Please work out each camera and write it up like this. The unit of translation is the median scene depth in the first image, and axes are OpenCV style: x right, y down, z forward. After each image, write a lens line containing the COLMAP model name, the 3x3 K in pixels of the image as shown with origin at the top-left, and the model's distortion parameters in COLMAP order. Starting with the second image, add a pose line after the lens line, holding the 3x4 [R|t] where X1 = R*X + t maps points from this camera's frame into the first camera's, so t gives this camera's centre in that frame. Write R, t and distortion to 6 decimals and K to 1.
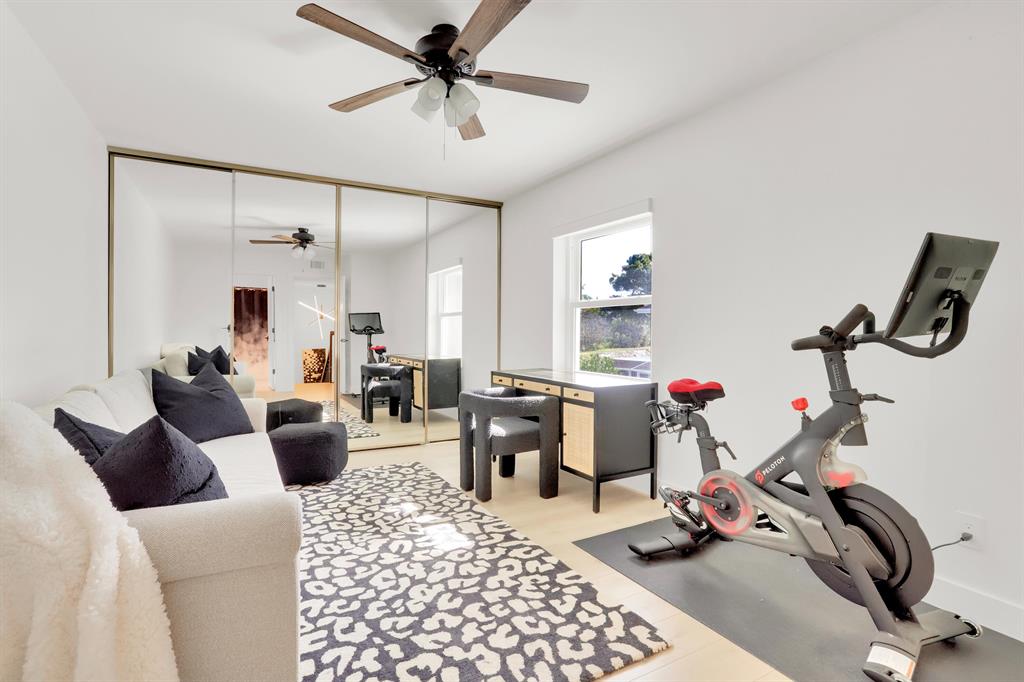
lens RADIAL K [[498.1, 0, 508.8], [0, 498.1, 336.1], [0, 0, 1]] dist [-0.032194, 0.008967]
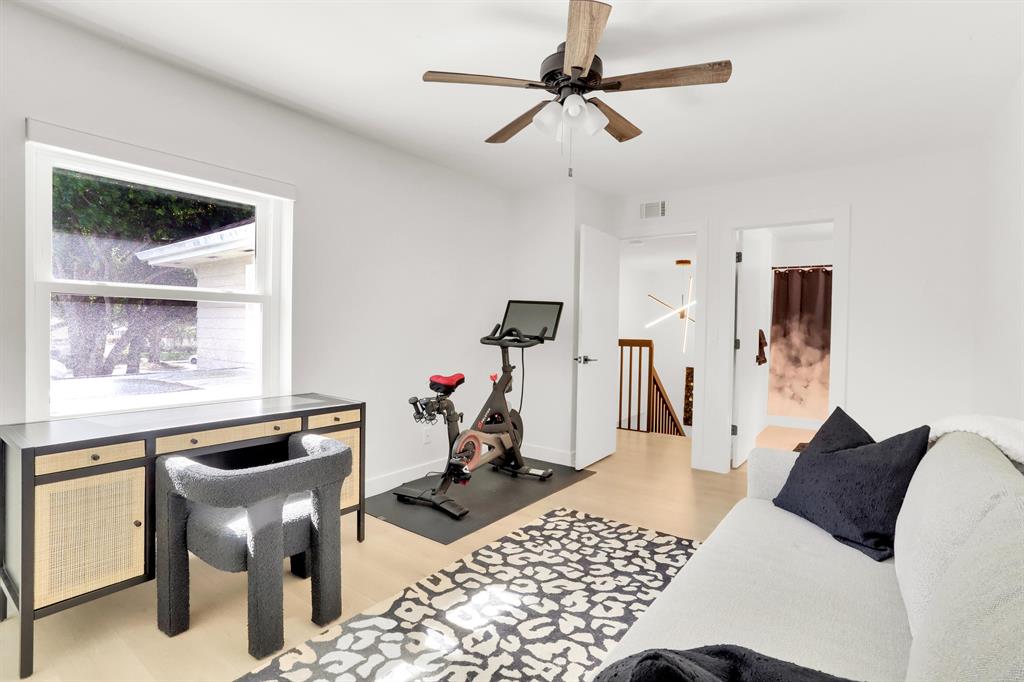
lens RADIAL K [[498.1, 0, 507.1], [0, 498.1, 339.5], [0, 0, 1]] dist [-0.032194, 0.008967]
pose [[-0.414132, -0.030616, 0.909702, -1.010257], [-0.011775, 0.999531, 0.028279, -0.050241], [-0.910141, 0.001000, -0.414298, 1.557252]]
